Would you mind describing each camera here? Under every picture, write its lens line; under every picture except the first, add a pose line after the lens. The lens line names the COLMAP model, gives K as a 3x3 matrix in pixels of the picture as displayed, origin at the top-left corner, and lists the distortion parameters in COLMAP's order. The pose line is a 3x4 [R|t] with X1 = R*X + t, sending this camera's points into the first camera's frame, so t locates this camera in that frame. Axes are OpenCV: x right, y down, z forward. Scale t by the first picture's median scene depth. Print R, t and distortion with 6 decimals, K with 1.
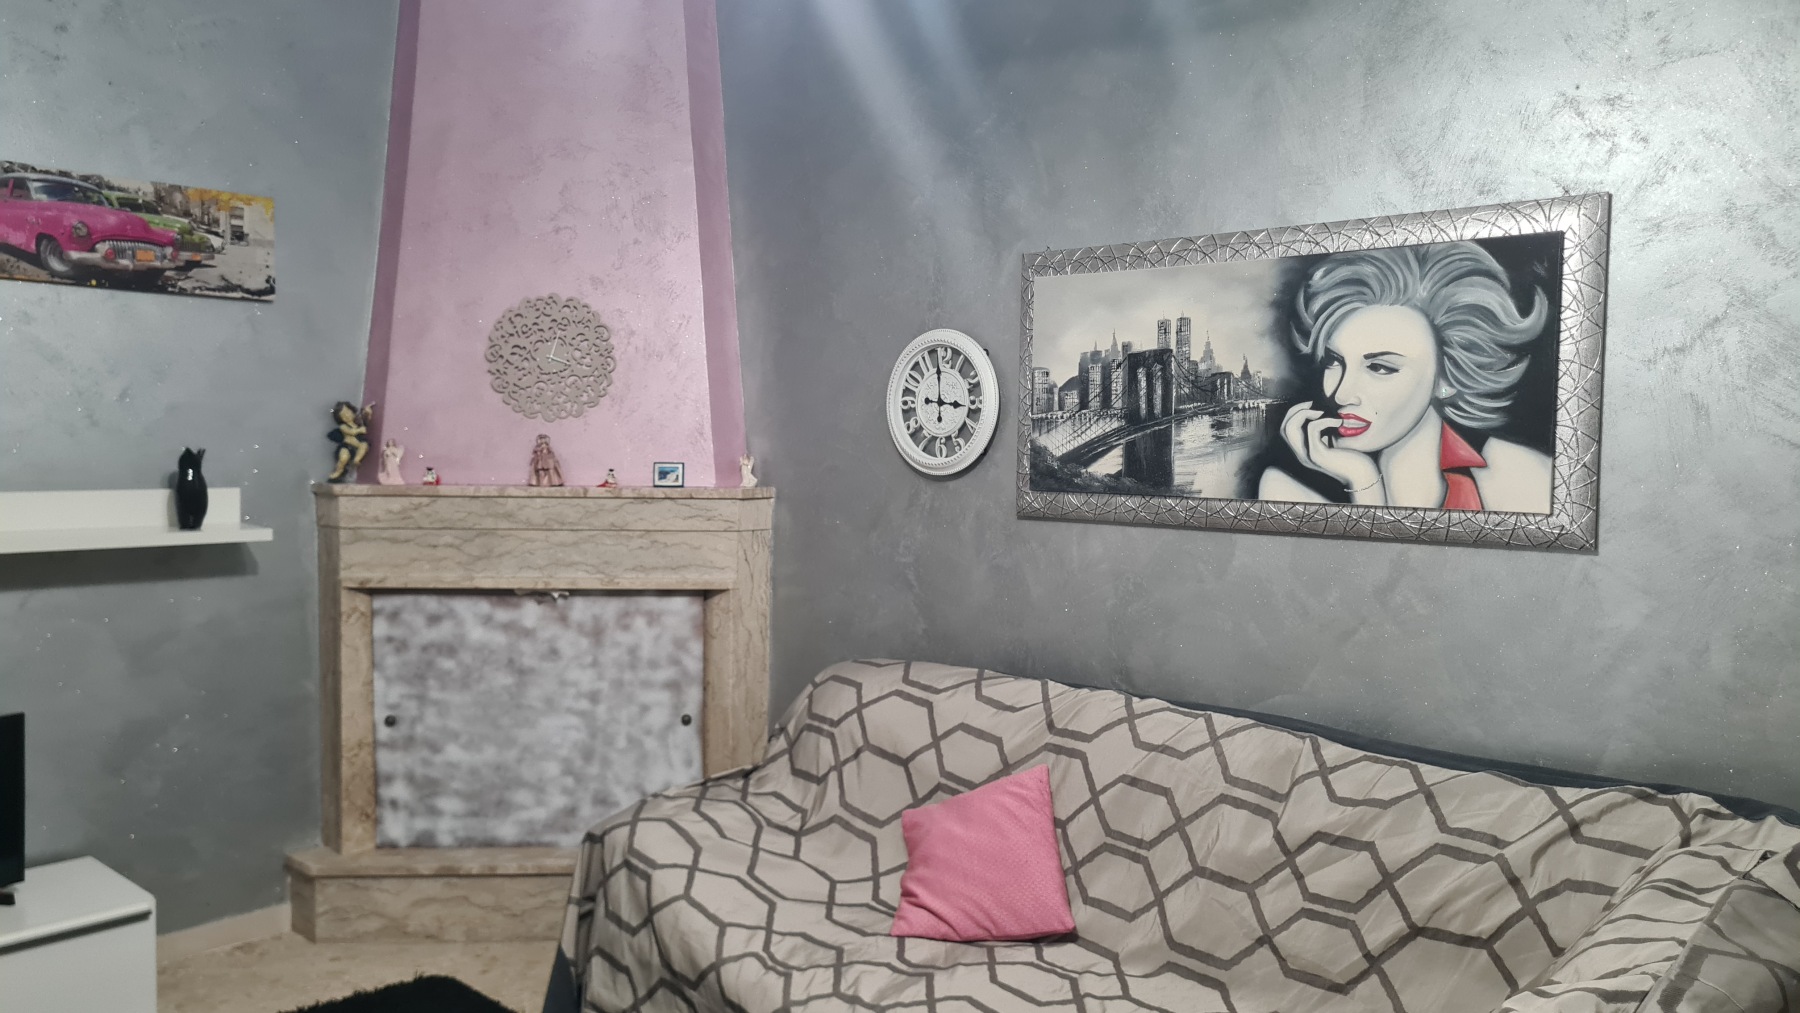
lens RADIAL K [[1318.1, 0, 906.3], [0, 1318.1, 517.5], [0, 0, 1]] dist [0.060177, -0.029235]
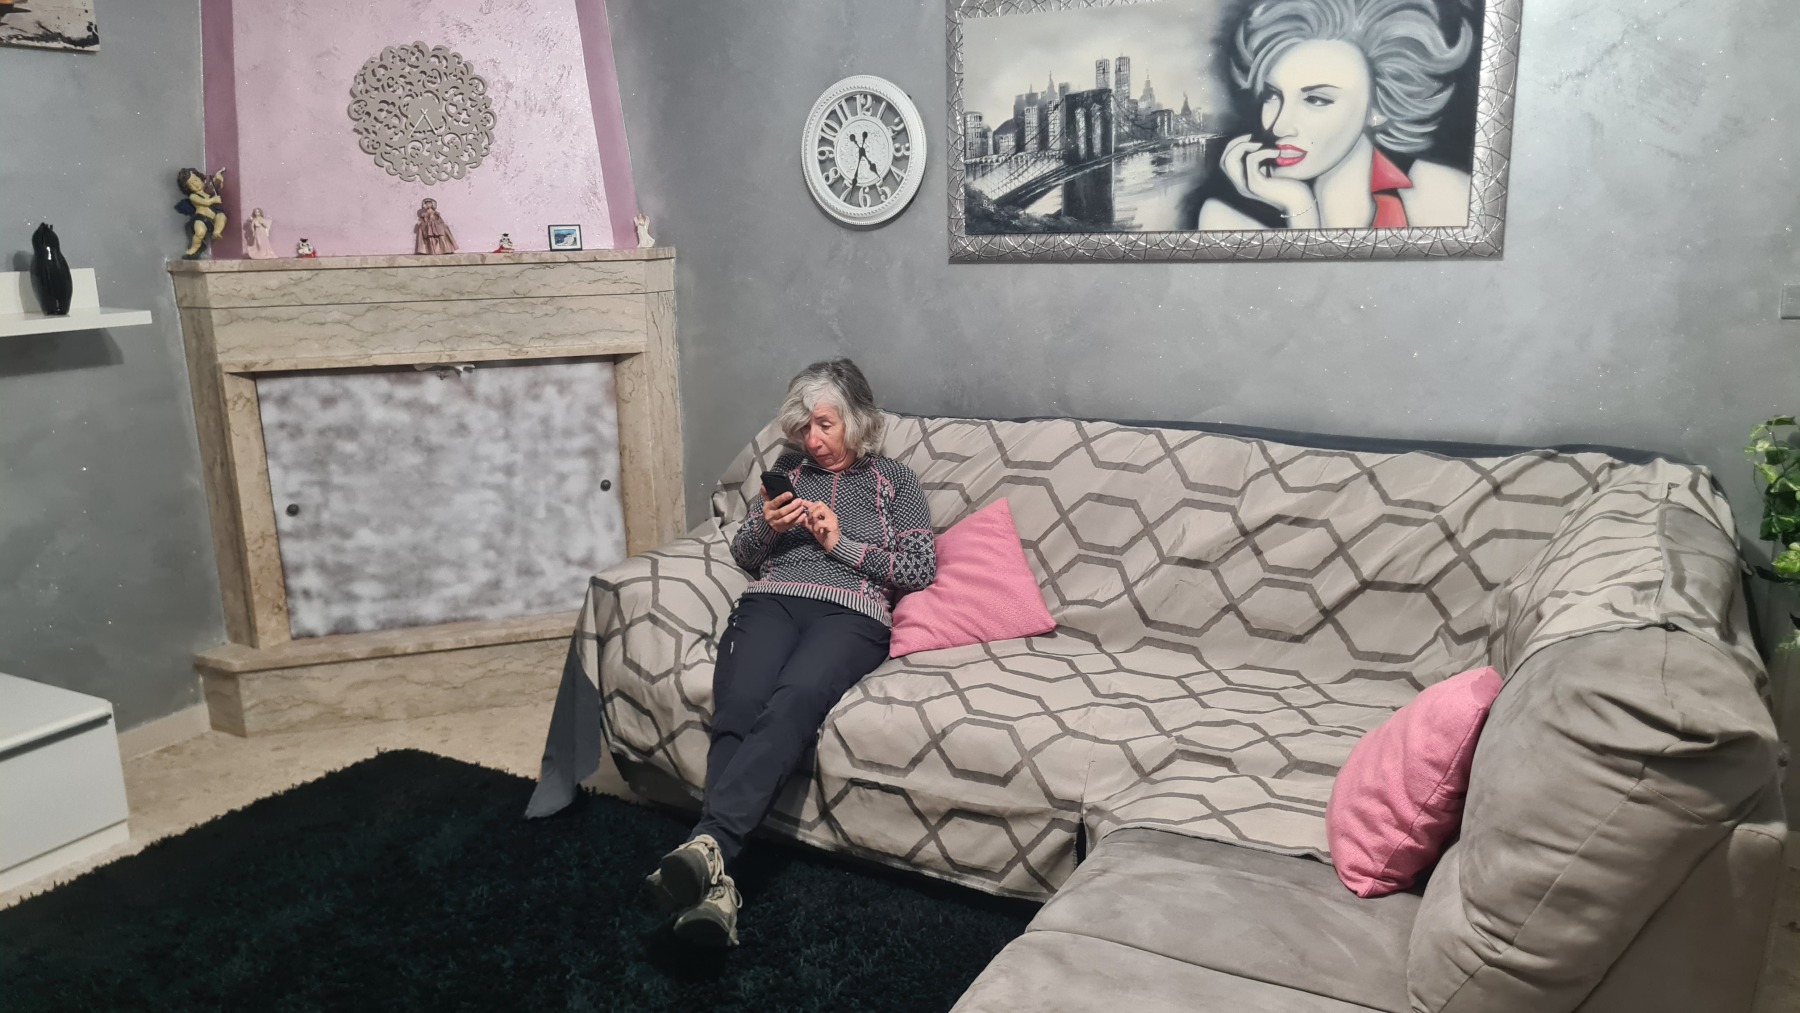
lens RADIAL K [[1318.1, 0, 907.5], [0, 1318.1, 507.1], [0, 0, 1]] dist [0.060177, -0.029235]
pose [[0.973374, -0.085888, 0.212522, -0.182090], [0.050189, 0.984508, 0.168003, 0.013070], [-0.223659, -0.152864, 0.962606, -0.028171]]
